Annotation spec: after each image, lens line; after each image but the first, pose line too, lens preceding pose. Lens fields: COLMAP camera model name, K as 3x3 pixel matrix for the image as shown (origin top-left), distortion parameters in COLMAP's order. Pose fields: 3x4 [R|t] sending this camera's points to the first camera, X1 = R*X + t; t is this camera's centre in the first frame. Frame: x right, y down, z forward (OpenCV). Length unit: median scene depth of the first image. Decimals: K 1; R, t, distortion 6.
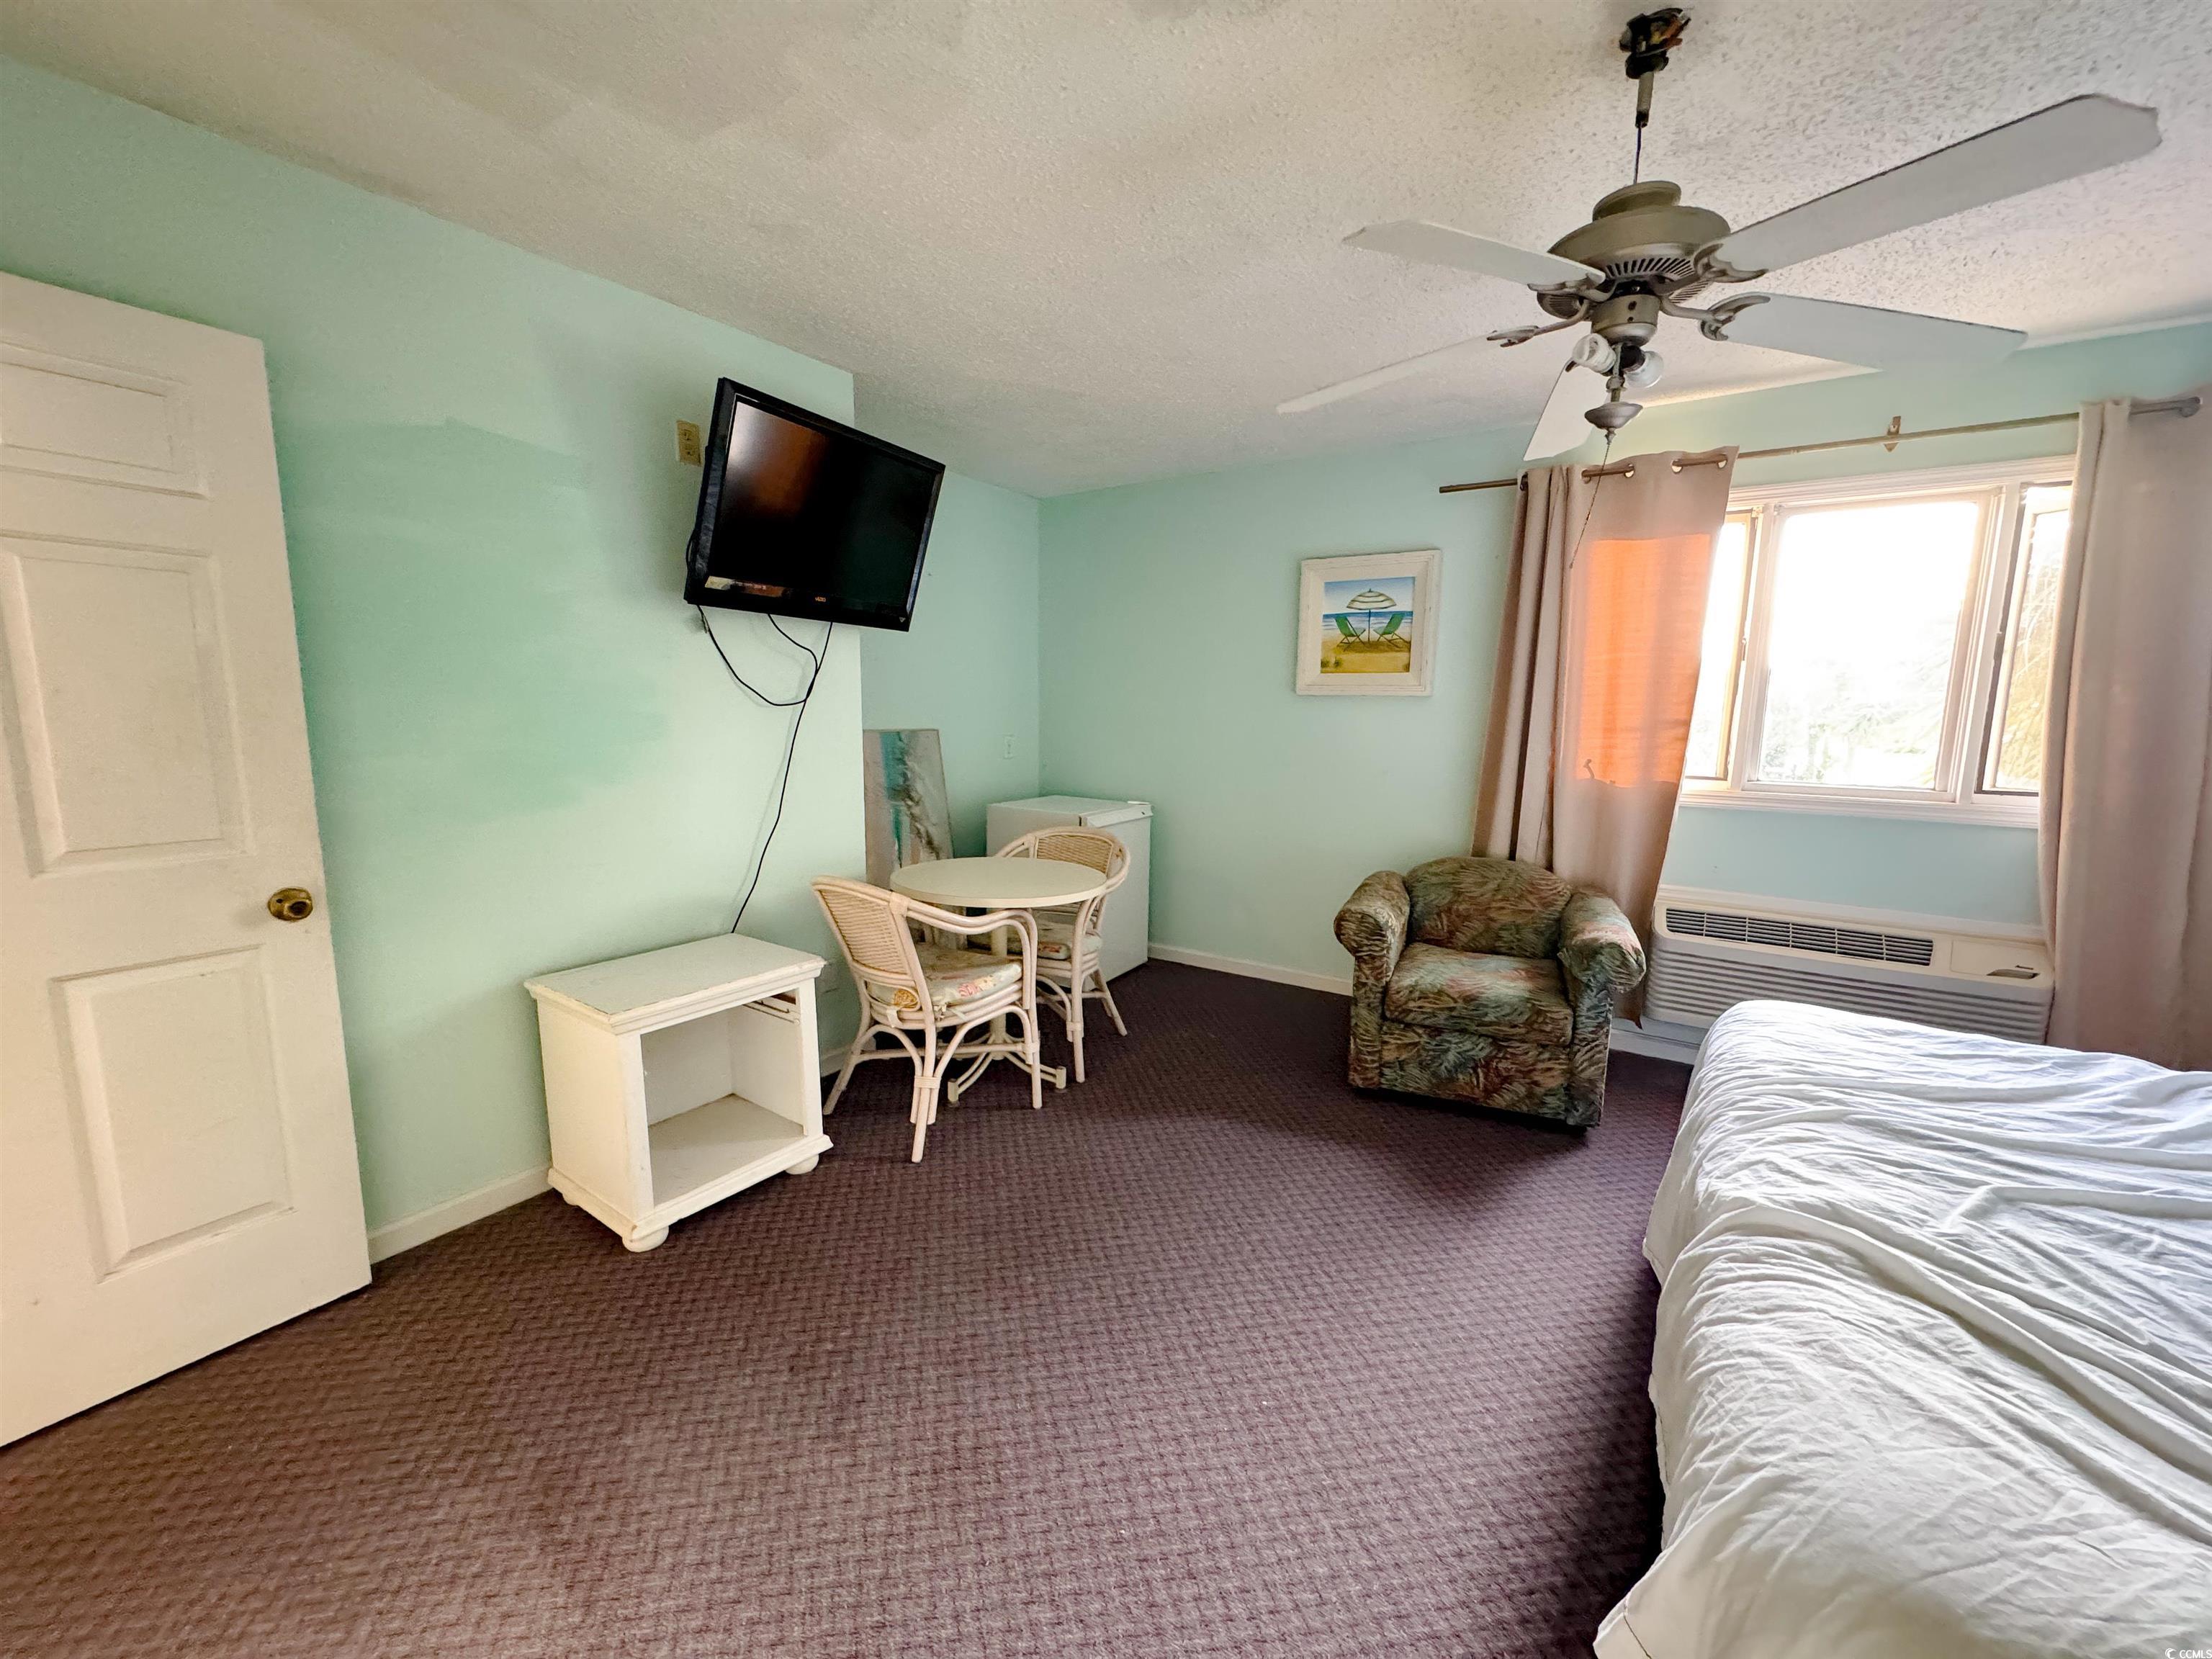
lens RADIAL K [[884.8, 0, 1104.9], [0, 884.8, 828.4], [0, 0, 1]] dist [0.002517, -0.000387]
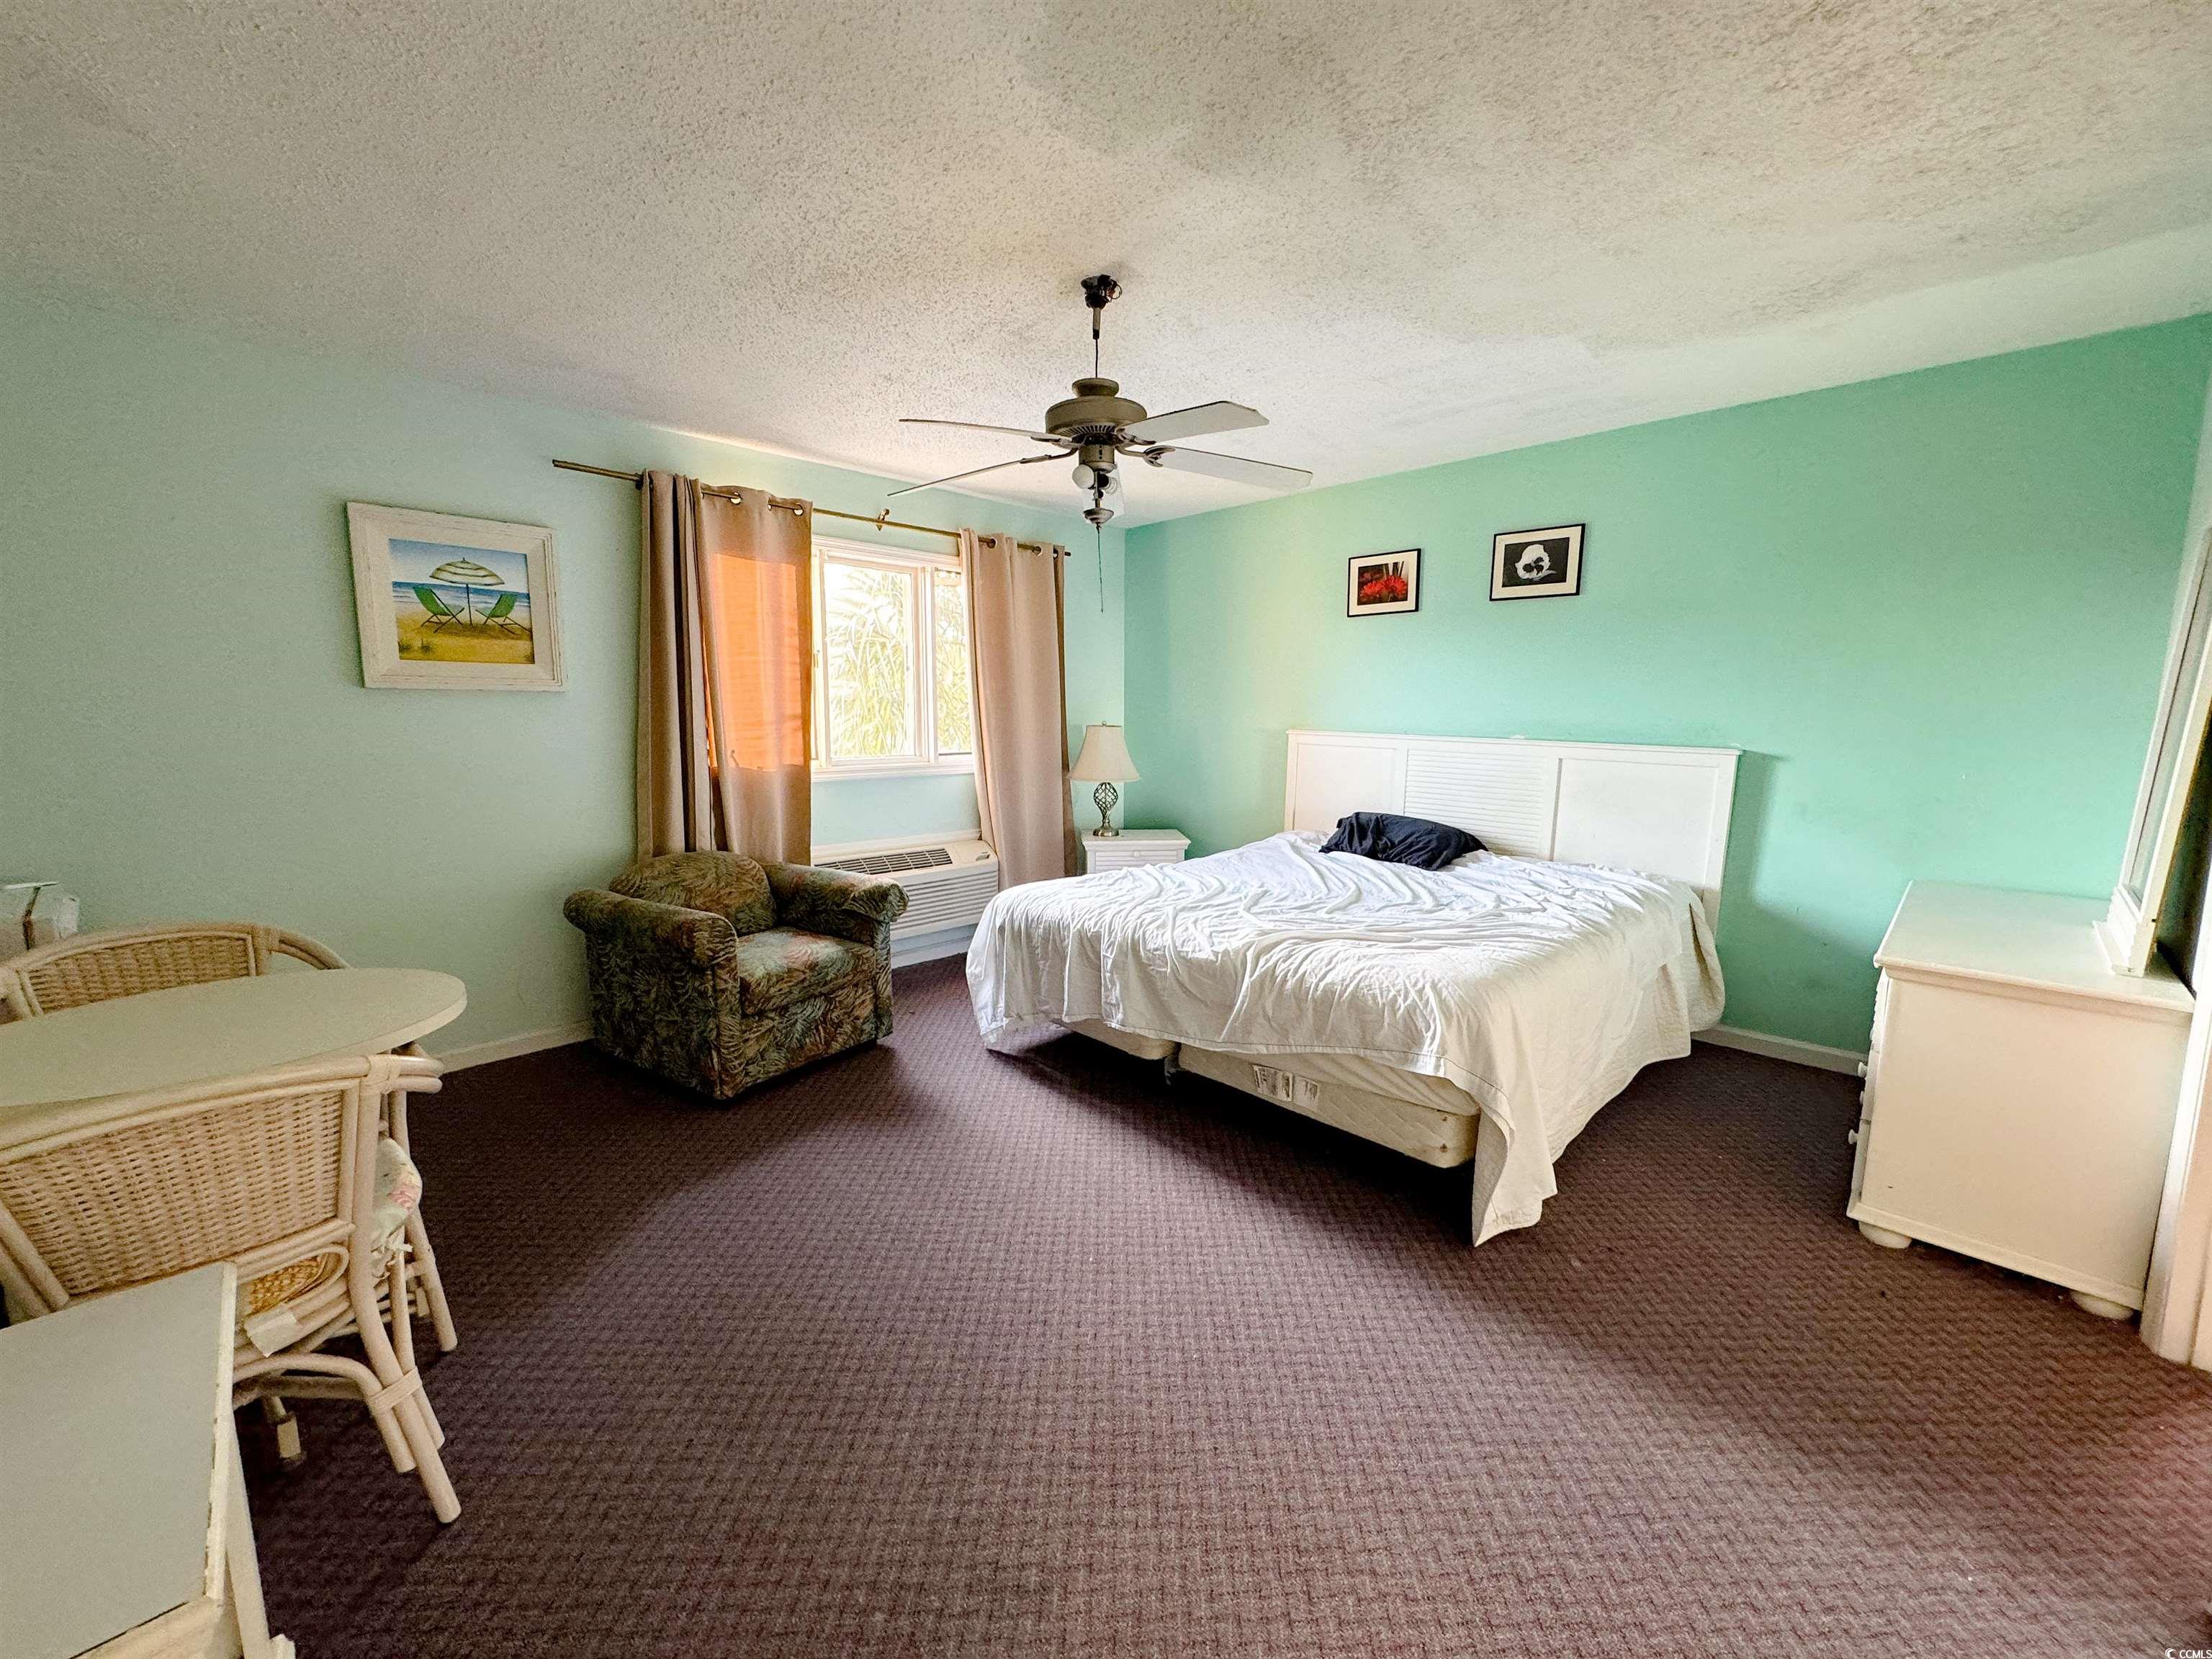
lens RADIAL K [[884.8, 0, 1104.2], [0, 884.8, 830.7], [0, 0, 1]] dist [0.002517, -0.000387]
pose [[0.176069, -0.139613, 0.974427, -0.553608], [0.141312, 0.983223, 0.115339, -0.047959], [-0.974182, 0.117390, 0.192844, 0.395888]]
